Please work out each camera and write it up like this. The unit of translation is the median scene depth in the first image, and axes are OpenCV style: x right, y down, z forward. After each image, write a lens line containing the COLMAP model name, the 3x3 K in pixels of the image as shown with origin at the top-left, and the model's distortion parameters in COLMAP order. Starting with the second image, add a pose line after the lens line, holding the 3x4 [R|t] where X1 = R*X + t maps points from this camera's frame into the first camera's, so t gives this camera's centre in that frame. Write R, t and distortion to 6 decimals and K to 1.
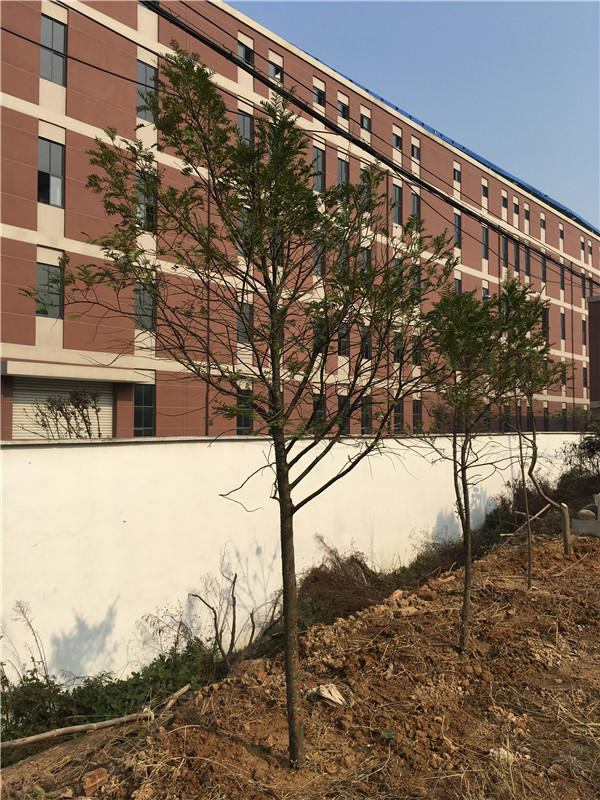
lens RADIAL K [[688.9, 0, 301.9], [0, 688.9, 390.4], [0, 0, 1]] dist [0.111088, -0.167975]
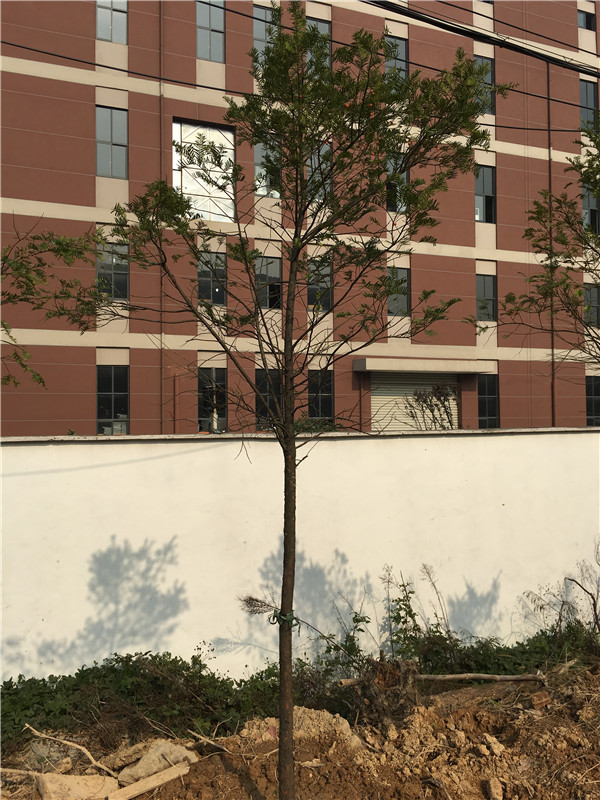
lens RADIAL K [[688.9, 0, 301.9], [0, 688.9, 390.4], [0, 0, 1]] dist [0.111088, -0.167975]
pose [[0.891070, -0.023464, -0.453258, -0.035464], [0.030929, 0.999480, 0.009064, -0.012501], [0.452810, -0.022095, 0.891333, -0.126905]]
